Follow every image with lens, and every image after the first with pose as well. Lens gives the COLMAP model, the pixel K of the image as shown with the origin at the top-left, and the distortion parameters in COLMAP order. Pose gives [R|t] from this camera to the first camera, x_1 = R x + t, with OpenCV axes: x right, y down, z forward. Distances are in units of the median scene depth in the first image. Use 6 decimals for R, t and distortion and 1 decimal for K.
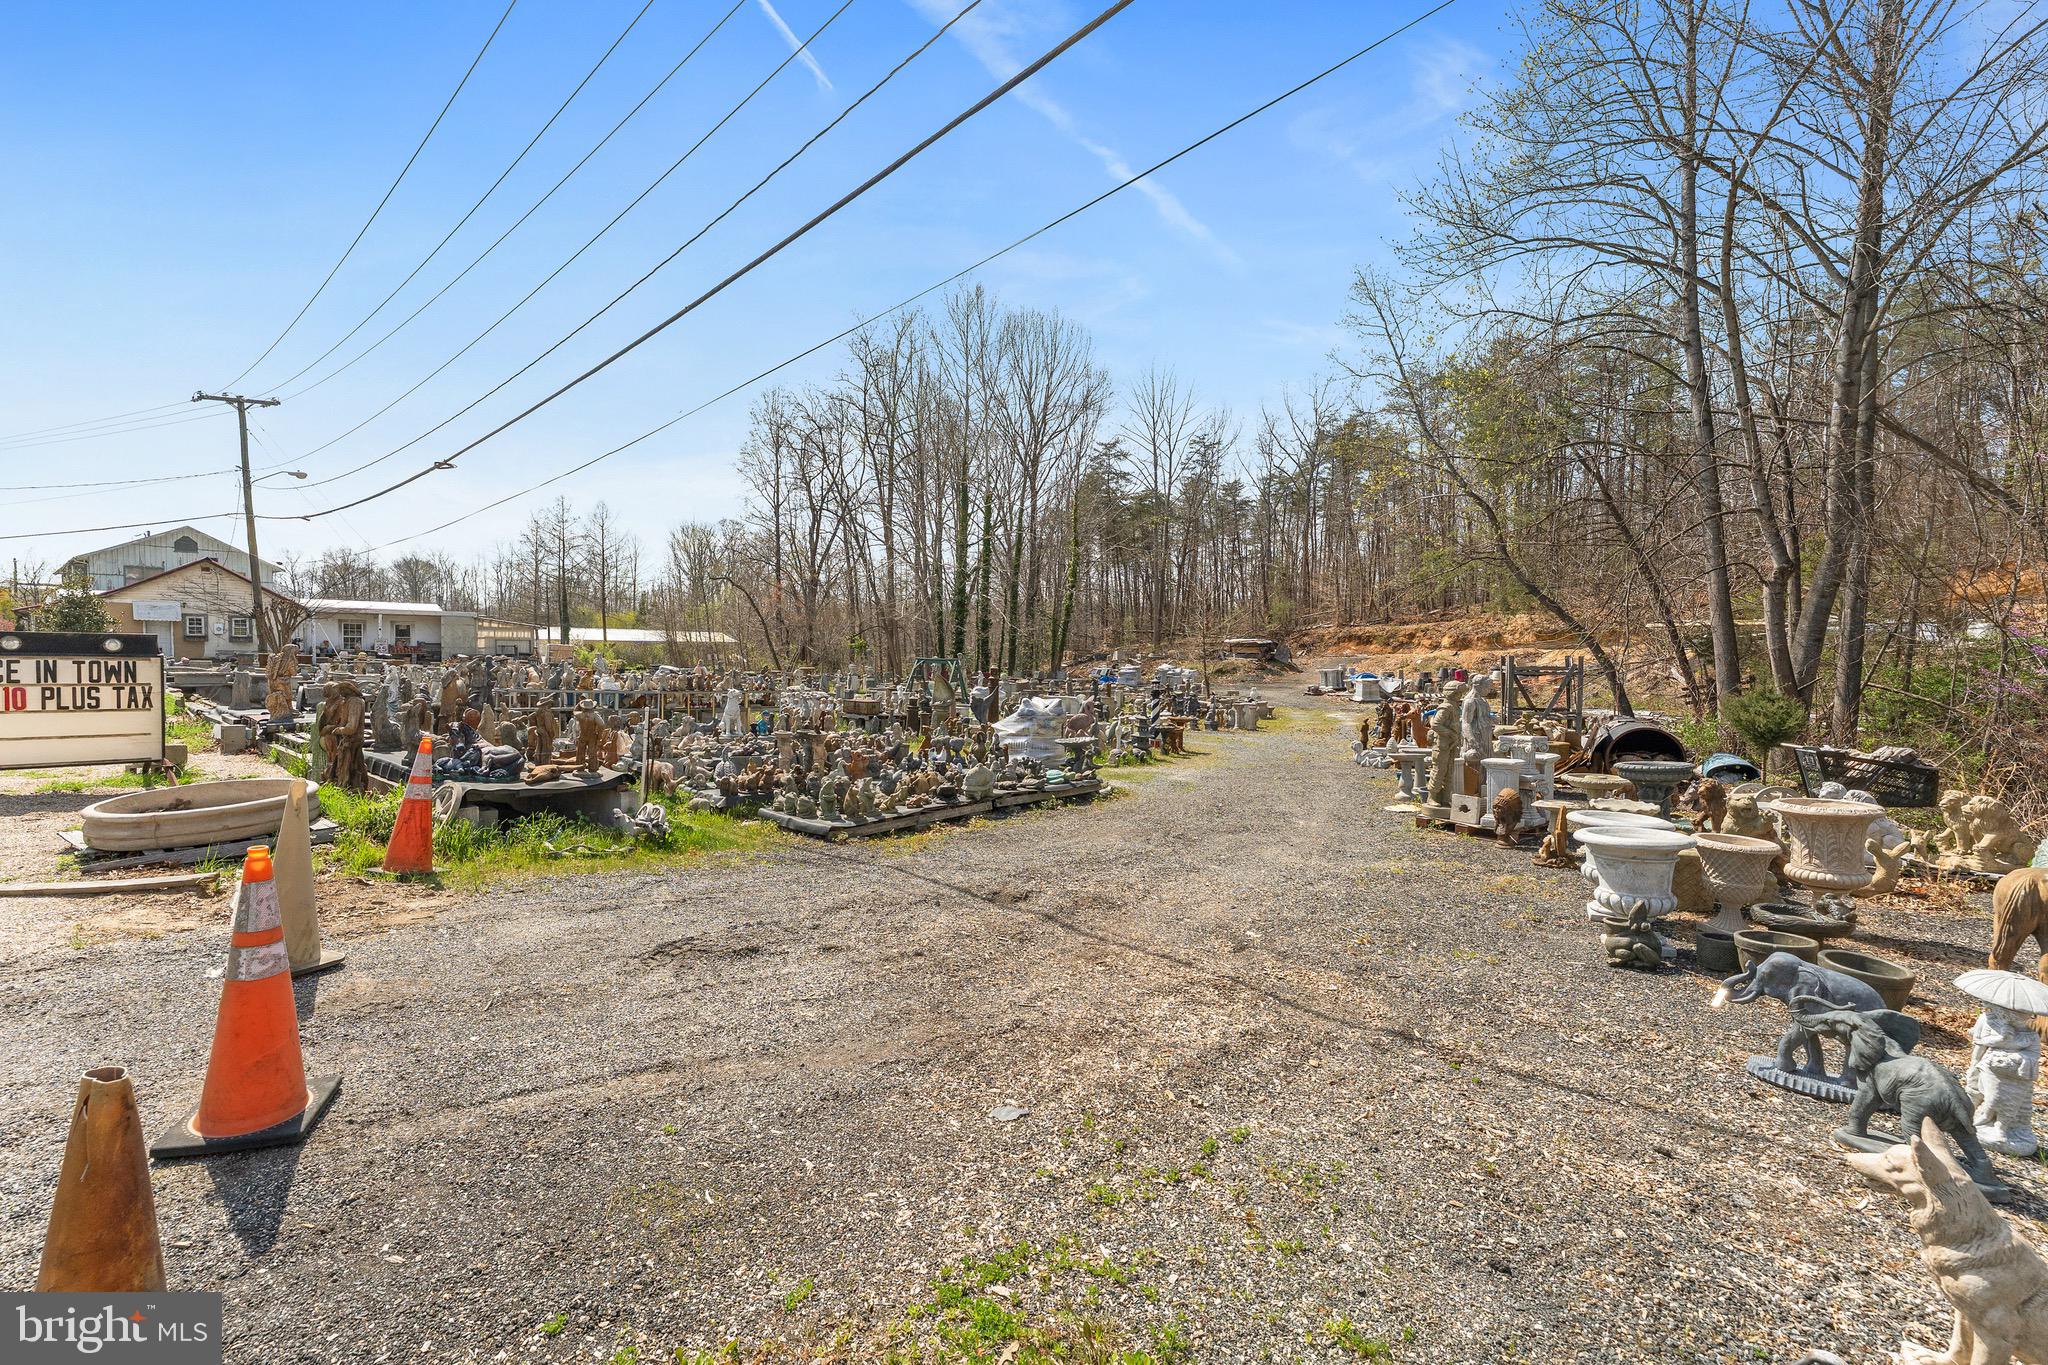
lens RADIAL K [[855.6, 0, 1028.2], [0, 855.6, 640.2], [0, 0, 1]] dist [0.000176, 0.000010]
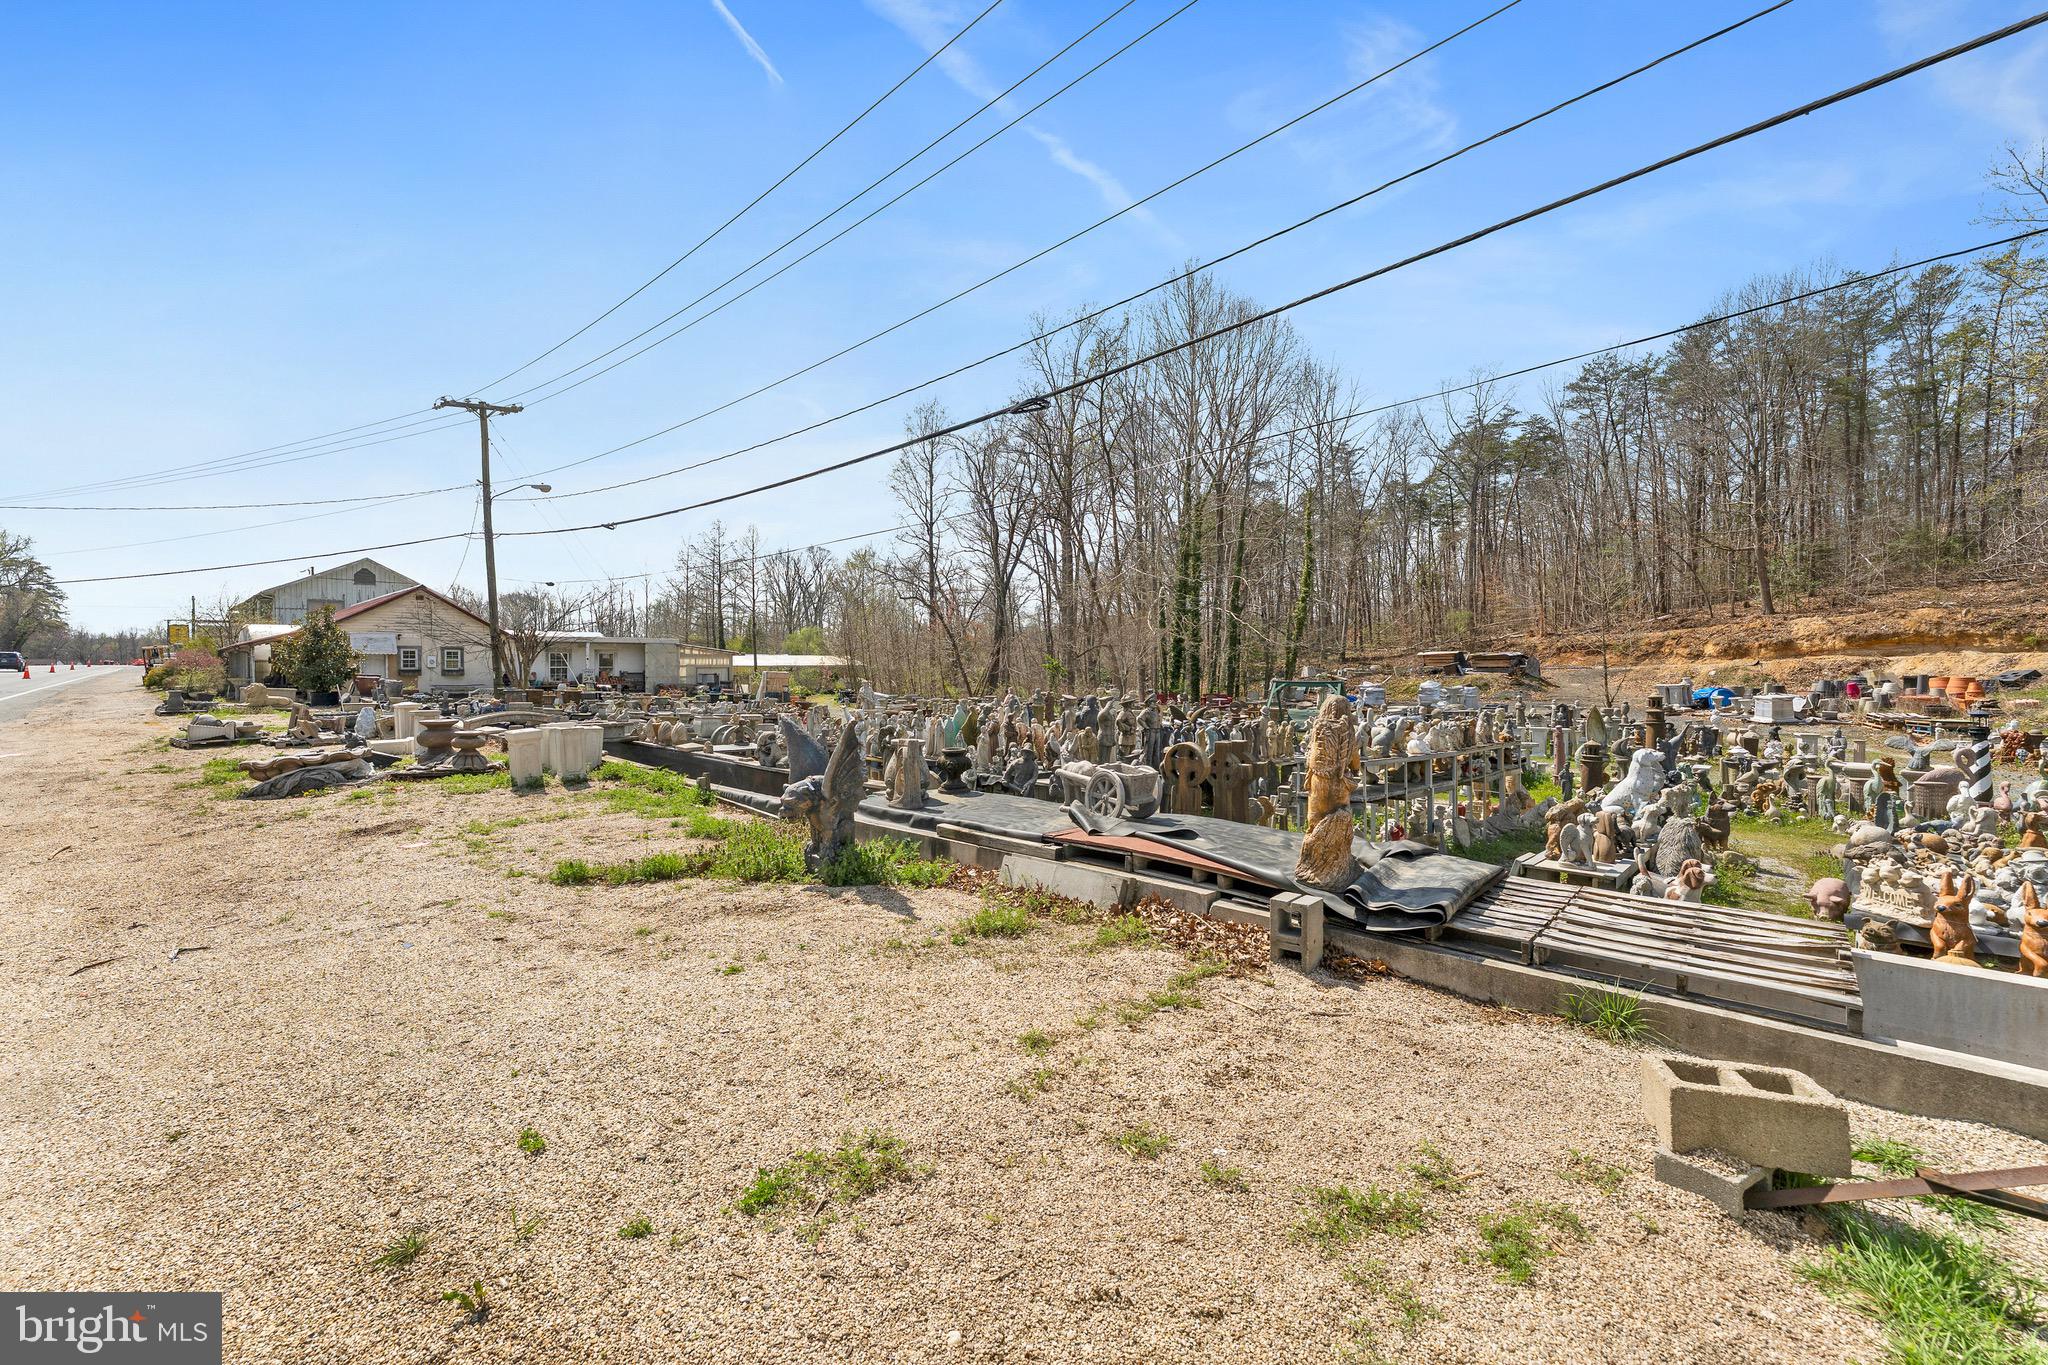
lens RADIAL K [[820.9, 0, 1020.1], [0, 820.9, 672.0], [0, 0, 1]] dist [0.000422, -0.000115]
pose [[0.998308, -0.018599, -0.055089, -0.191821], [0.019456, 0.999697, 0.015058, -0.002270], [0.054792, -0.016105, 0.998368, 0.100938]]
